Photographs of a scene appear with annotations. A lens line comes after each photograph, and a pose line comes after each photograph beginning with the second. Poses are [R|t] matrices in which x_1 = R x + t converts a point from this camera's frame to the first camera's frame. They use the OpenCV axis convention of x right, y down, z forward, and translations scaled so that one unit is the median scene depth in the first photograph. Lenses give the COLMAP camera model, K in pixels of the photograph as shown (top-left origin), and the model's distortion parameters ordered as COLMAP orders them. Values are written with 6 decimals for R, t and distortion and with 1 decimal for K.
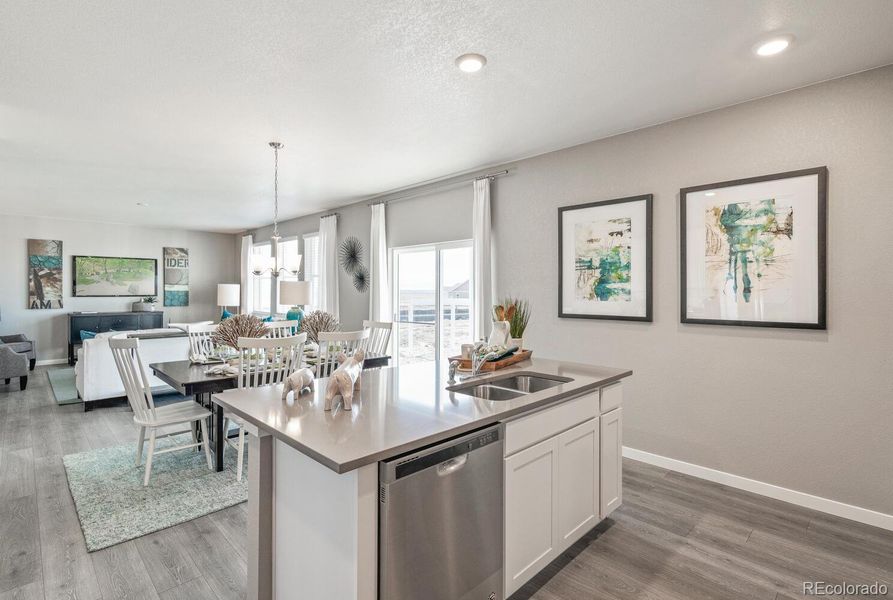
lens RADIAL K [[426.7, 0, 428.8], [0, 426.7, 291.4], [0, 0, 1]] dist [-0.000954, -0.000102]
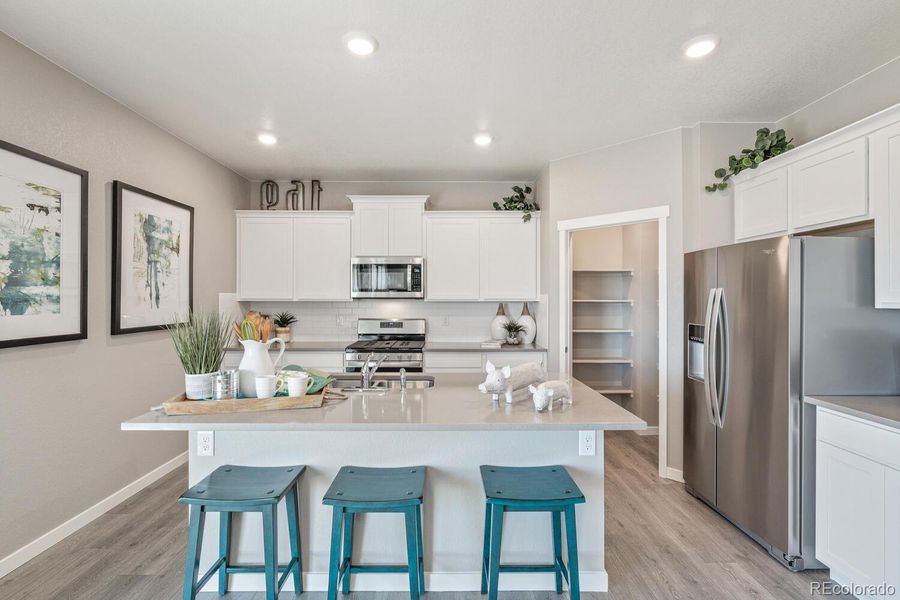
lens RADIAL K [[409.1, 0, 450.0], [0, 409.1, 300.0], [0, 0, 1]] dist [-0.005641, 0.000124]
pose [[-0.732040, -0.006611, 0.681229, -0.236454], [-0.002572, 0.999973, 0.006941, -0.002396], [-0.681257, 0.003330, -0.732037, 0.571612]]
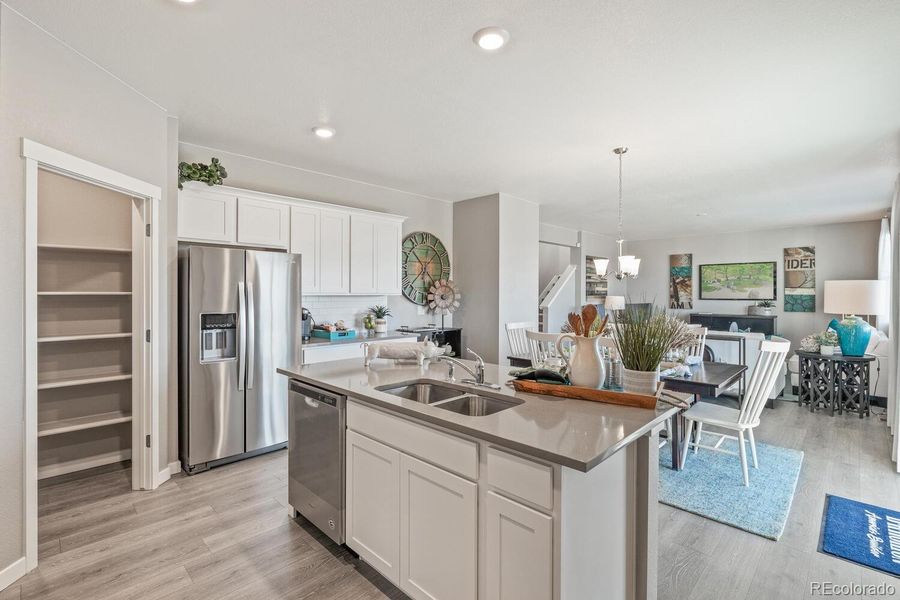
lens RADIAL K [[409.1, 0, 450.0], [0, 409.1, 300.0], [0, 0, 1]] dist [-0.005641, 0.000124]
pose [[0.034330, 0.013113, -0.999325, 0.364916], [-0.004443, 0.999906, 0.012968, 0.002559], [0.999401, 0.003995, 0.034385, 0.339628]]
